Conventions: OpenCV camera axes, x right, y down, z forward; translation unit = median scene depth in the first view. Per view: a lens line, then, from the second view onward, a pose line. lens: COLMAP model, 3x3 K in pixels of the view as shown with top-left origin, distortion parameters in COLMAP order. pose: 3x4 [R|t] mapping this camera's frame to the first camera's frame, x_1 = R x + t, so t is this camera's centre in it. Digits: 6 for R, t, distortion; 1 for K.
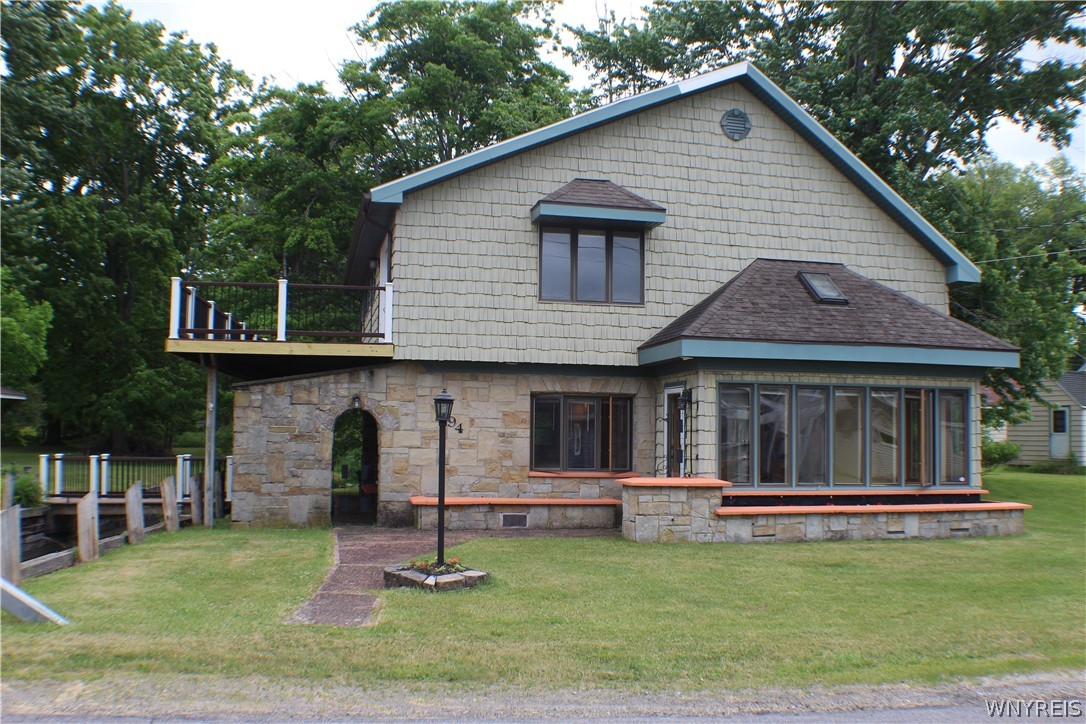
lens RADIAL K [[1045.3, 0, 543.4], [0, 1045.3, 411.1], [0, 0, 1]] dist [-0.204284, 0.083074]
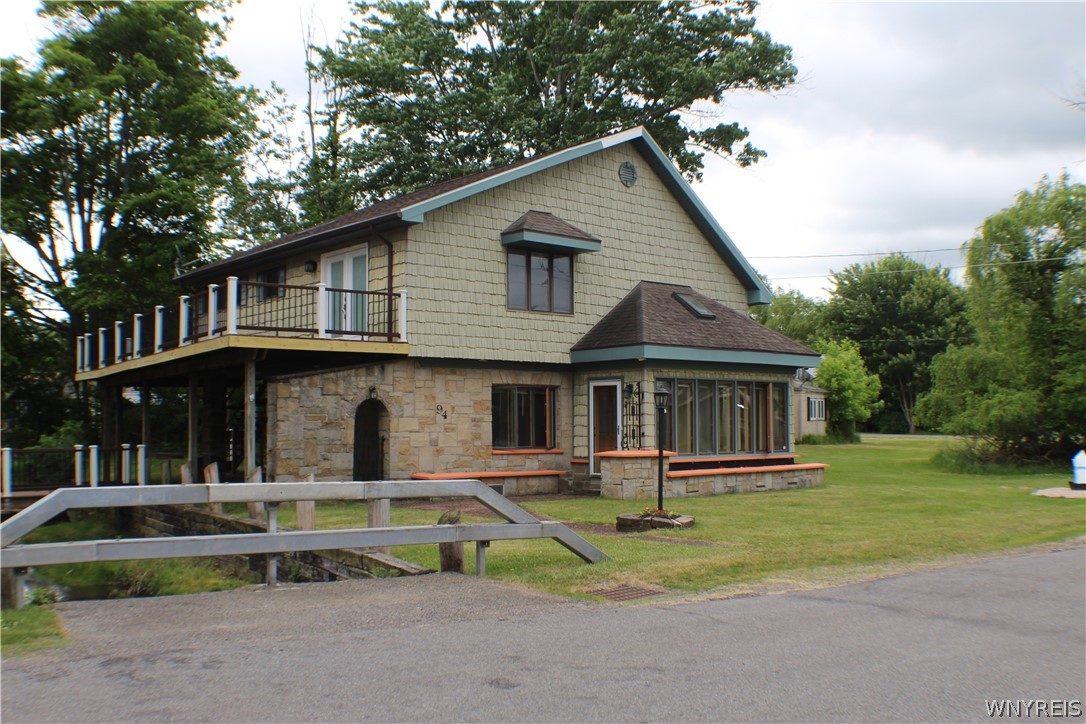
lens RADIAL K [[1045.3, 0, 543.4], [0, 1045.3, 411.1], [0, 0, 1]] dist [-0.204284, 0.083074]
pose [[0.883589, -0.010255, 0.468151, -0.543240], [0.003030, 0.999864, 0.016185, -0.006609], [-0.468254, -0.012882, 0.883500, -0.098767]]
